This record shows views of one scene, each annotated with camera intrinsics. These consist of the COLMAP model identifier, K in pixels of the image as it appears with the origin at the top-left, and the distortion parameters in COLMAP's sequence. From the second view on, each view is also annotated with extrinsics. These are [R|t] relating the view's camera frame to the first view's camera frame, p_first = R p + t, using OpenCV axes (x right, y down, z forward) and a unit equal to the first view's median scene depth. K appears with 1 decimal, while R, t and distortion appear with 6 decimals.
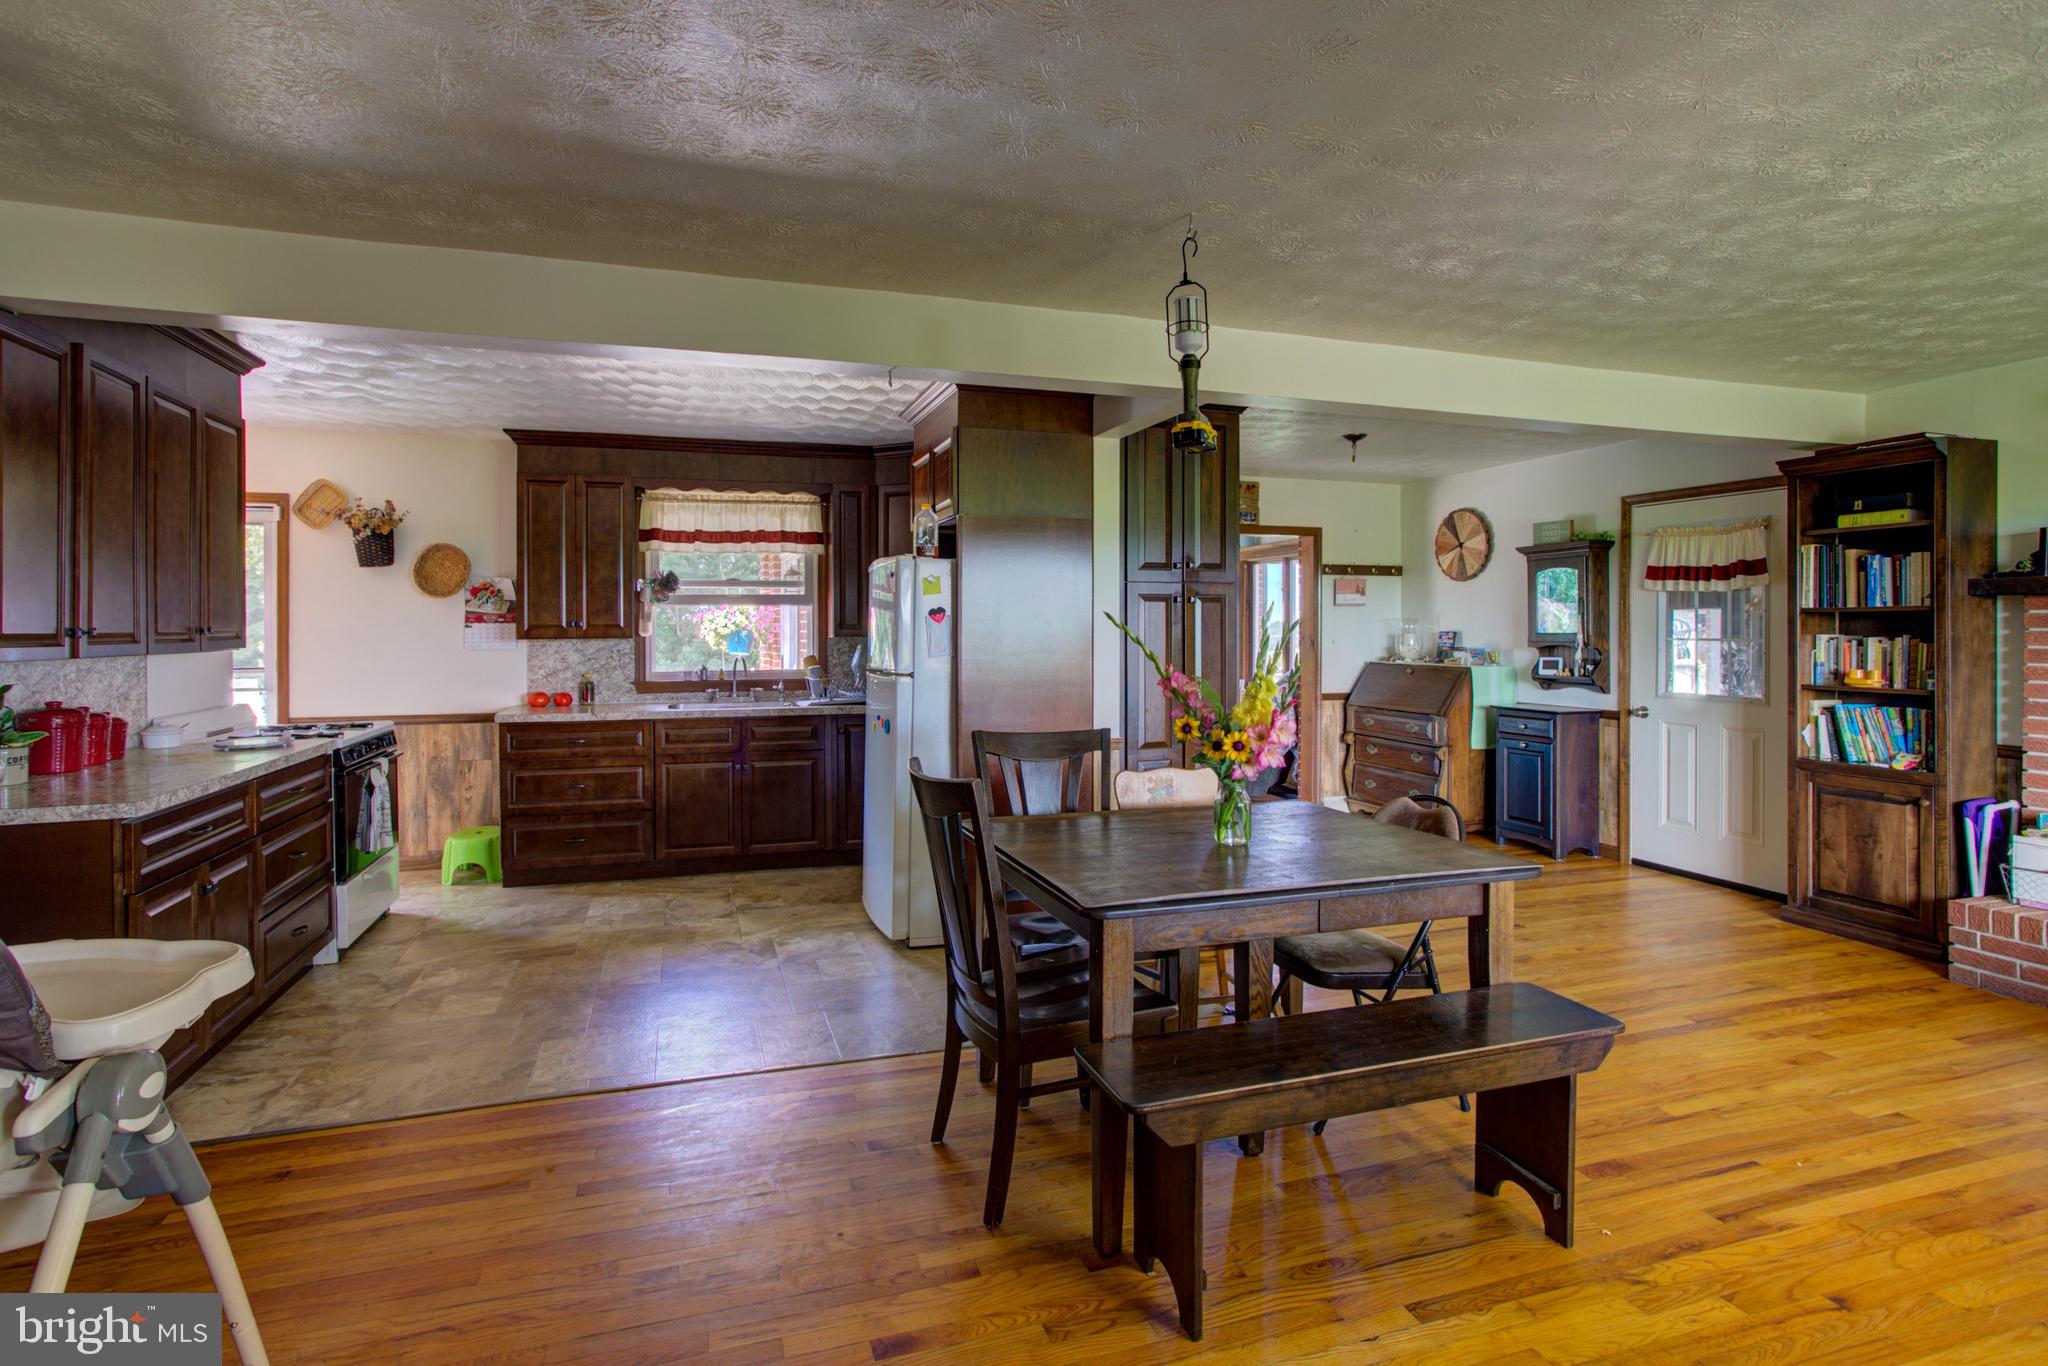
lens RADIAL K [[1002.7, 0, 1017.8], [0, 1002.7, 644.2], [0, 0, 1]] dist [-0.054267, 0.032076]
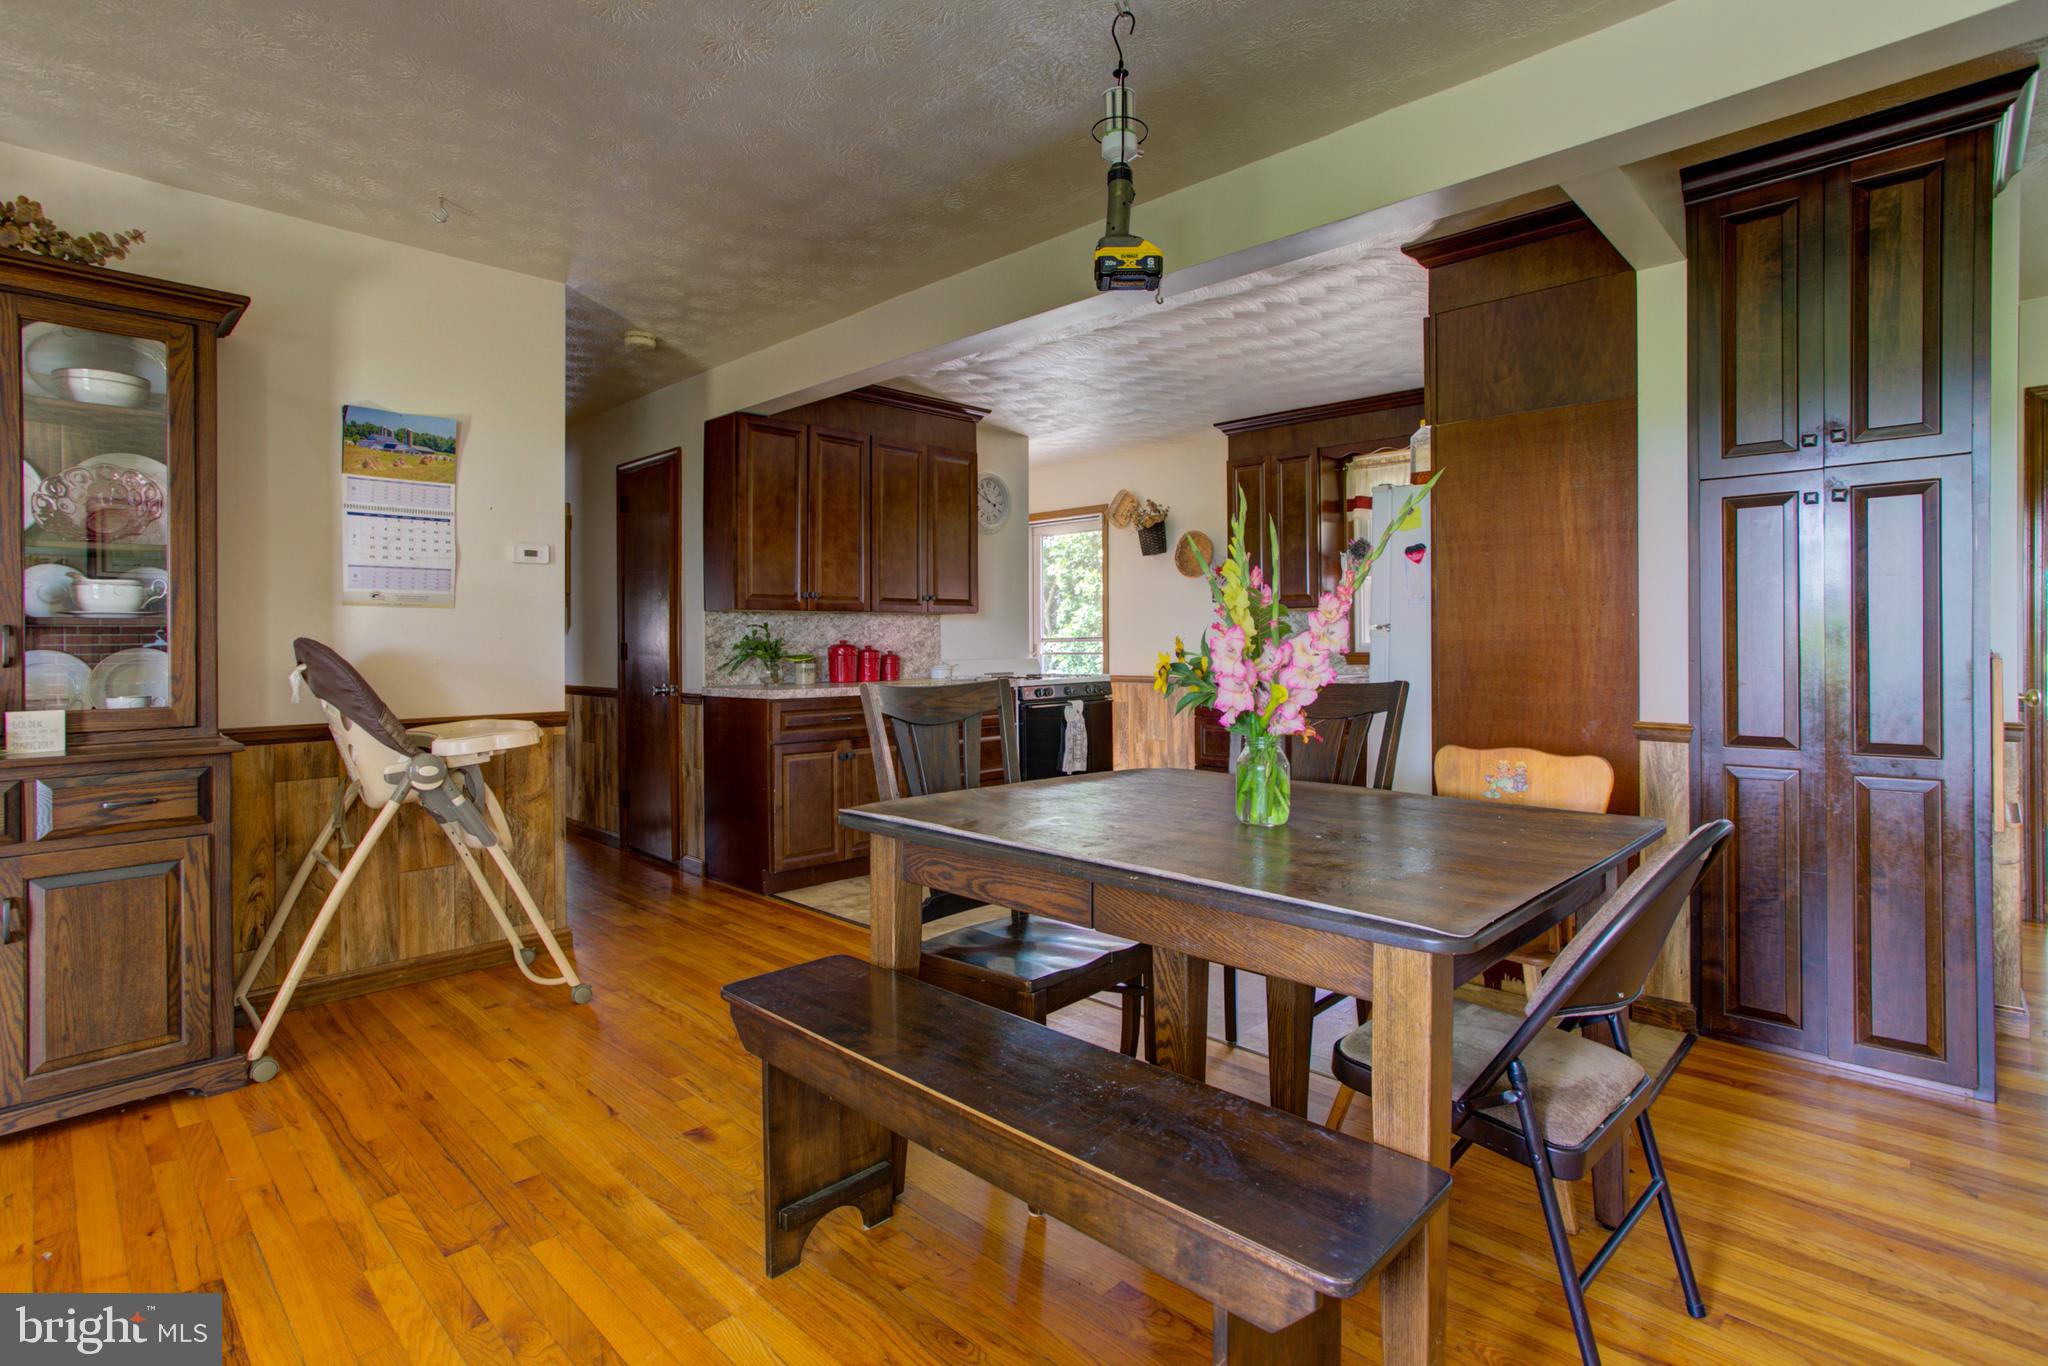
lens RADIAL K [[1002.7, 0, 1017.8], [0, 1002.7, 644.2], [0, 0, 1]] dist [-0.054267, 0.032076]
pose [[0.474429, 0.001432, -0.880292, 0.373113], [-0.011031, 0.999930, -0.004318, 0.040817], [0.880224, 0.011759, 0.474412, 0.261713]]
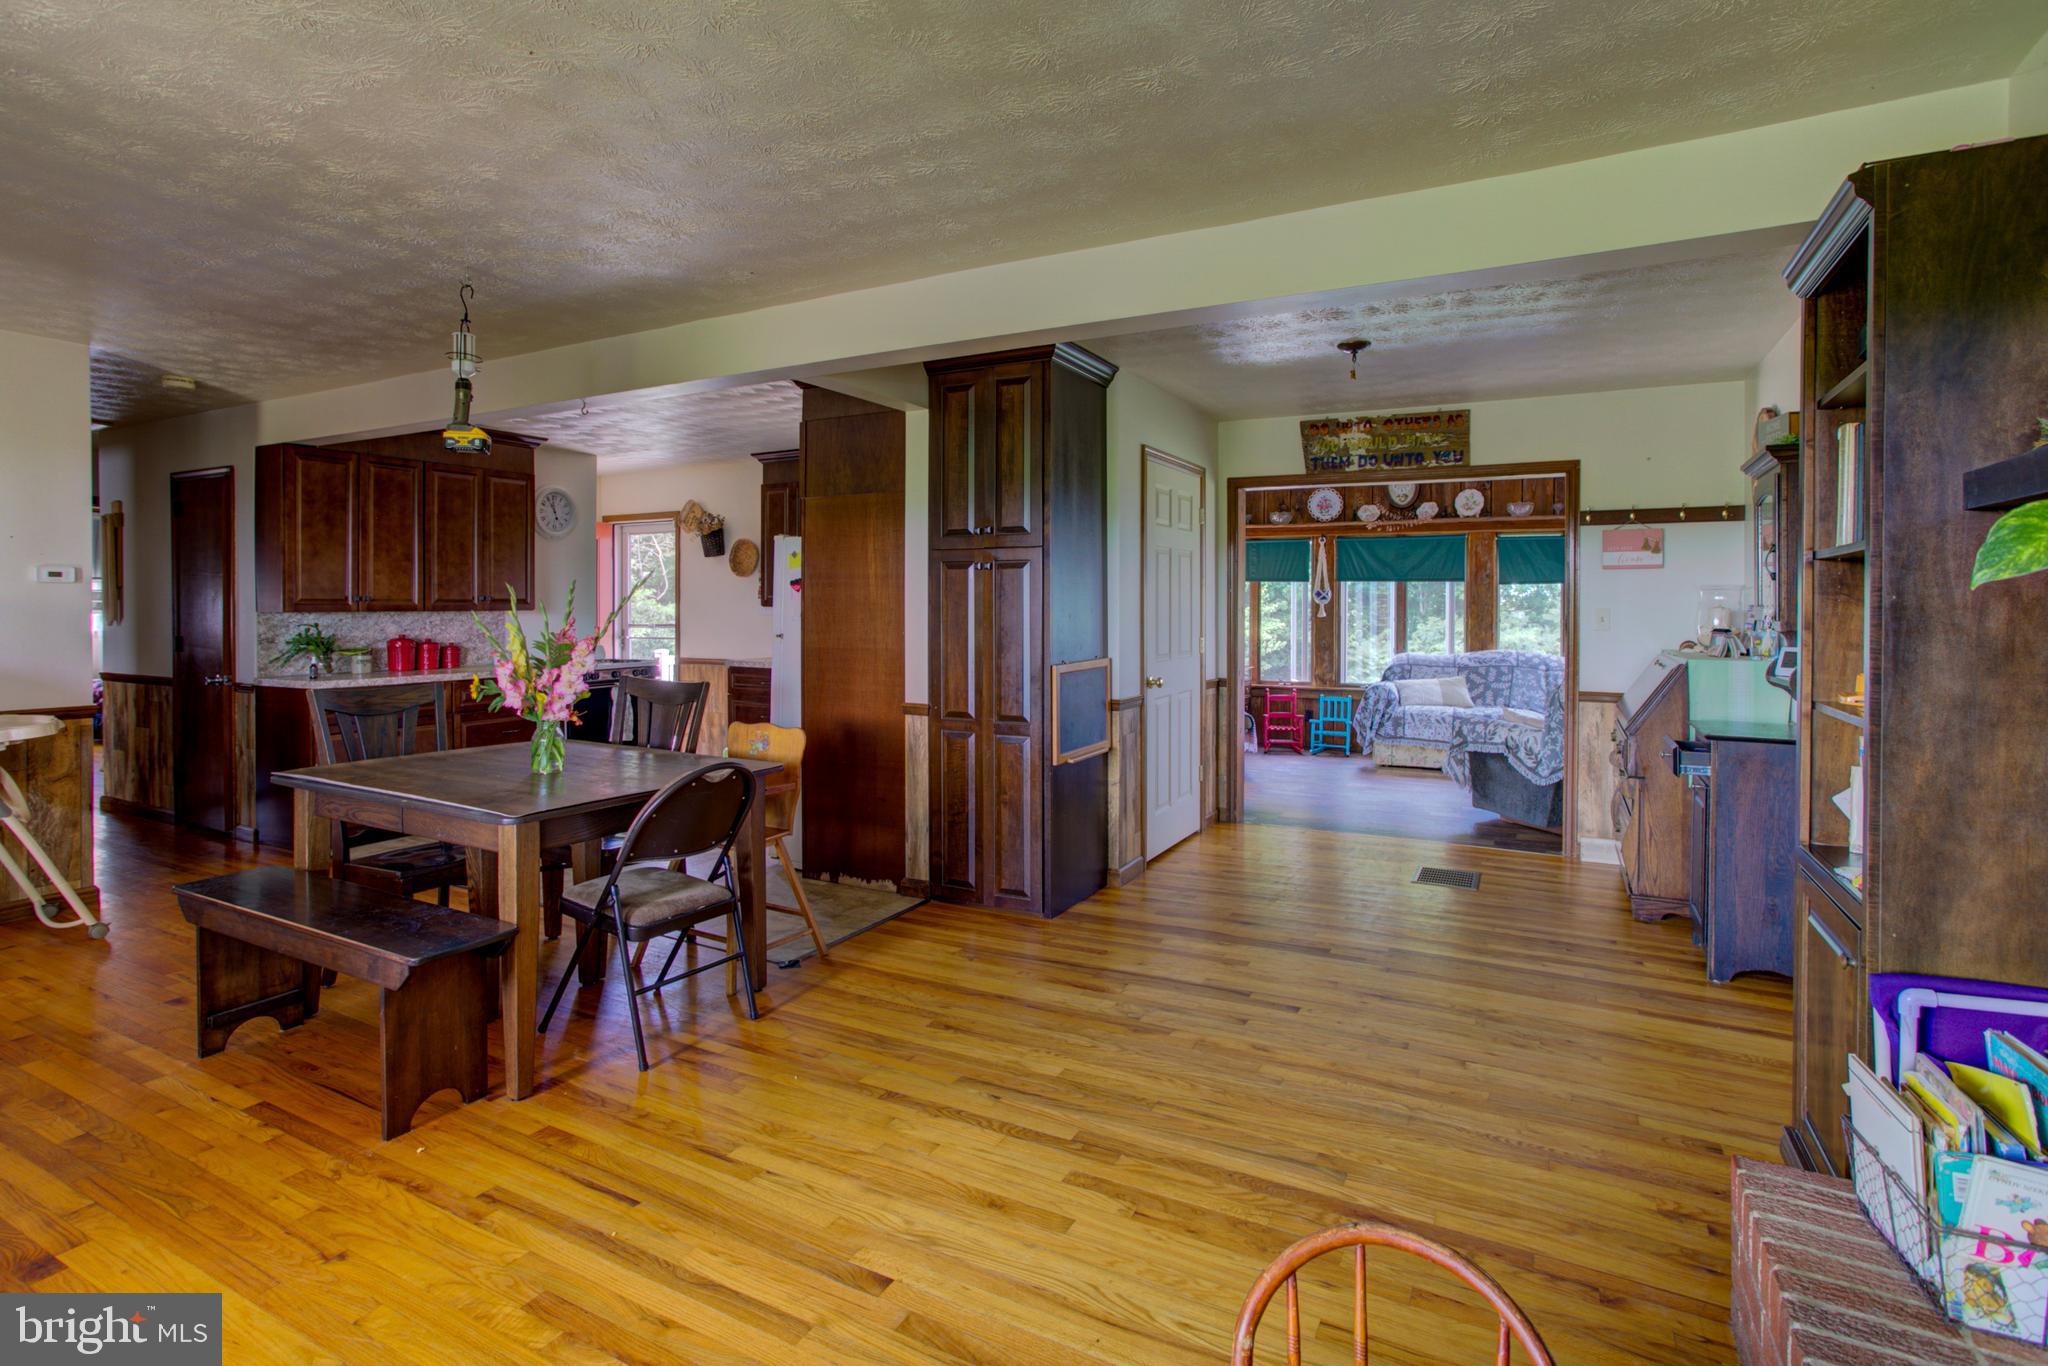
lens RADIAL K [[1014.4, 0, 1016.2], [0, 1014.4, 619.0], [0, 0, 1]] dist [-0.050048, 0.033479]
pose [[0.696382, 0.012576, -0.717561, 0.739294], [-0.015858, 0.999872, 0.002134, 0.002886], [0.717496, 0.009893, 0.696492, 0.285107]]
